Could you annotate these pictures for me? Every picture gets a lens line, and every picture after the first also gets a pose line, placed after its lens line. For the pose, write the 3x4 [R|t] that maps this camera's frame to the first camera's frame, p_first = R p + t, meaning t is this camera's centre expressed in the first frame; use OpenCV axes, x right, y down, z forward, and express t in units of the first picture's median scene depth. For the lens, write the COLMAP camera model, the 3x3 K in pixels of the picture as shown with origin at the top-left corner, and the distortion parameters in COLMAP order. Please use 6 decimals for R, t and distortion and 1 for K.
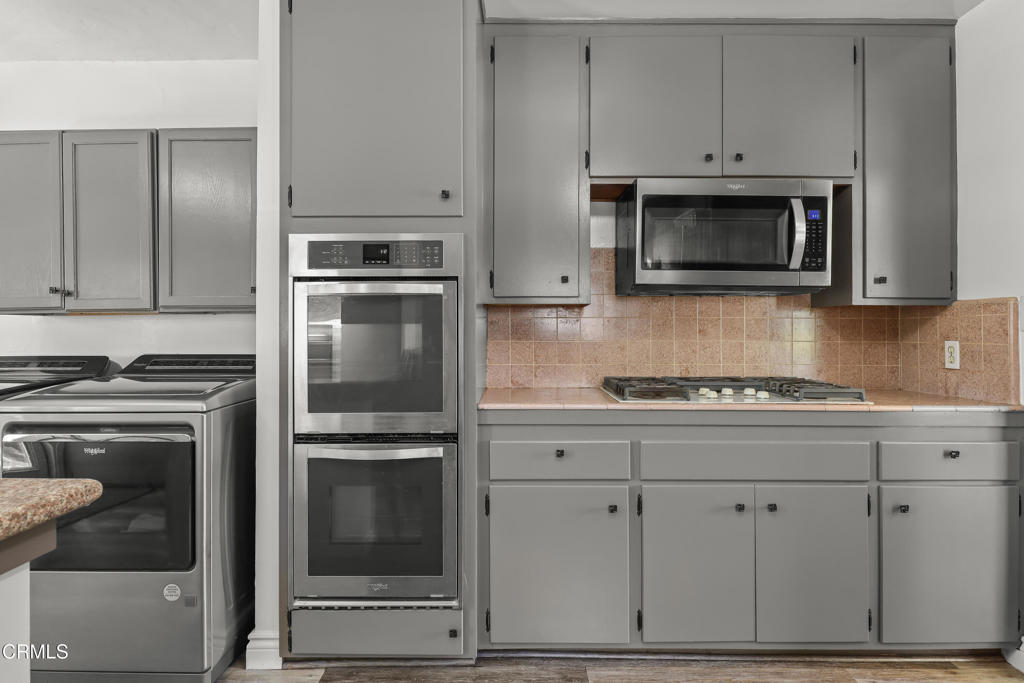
lens RADIAL K [[499.2, 0, 511.5], [0, 499.2, 340.8], [0, 0, 1]] dist [0.000106, 0.000167]
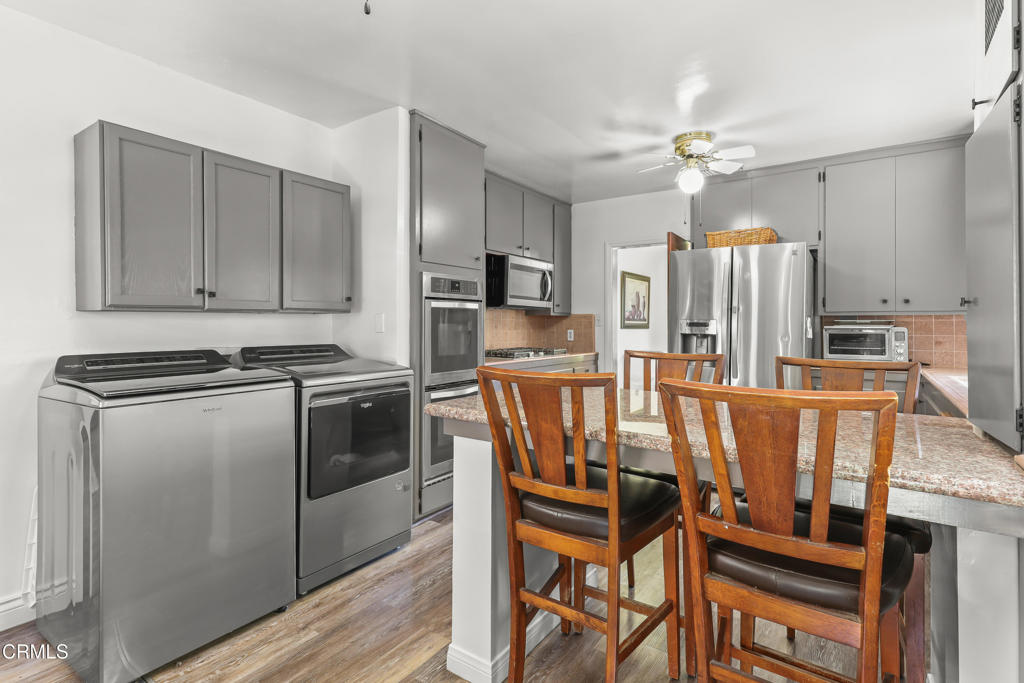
lens RADIAL K [[499.2, 0, 513.5], [0, 499.2, 331.4], [0, 0, 1]] dist [0.000106, 0.000167]
pose [[0.565652, -0.010298, 0.824580, -1.543255], [0.005656, 0.999947, 0.008608, -0.017871], [-0.824625, -0.000205, 0.565680, -0.220278]]
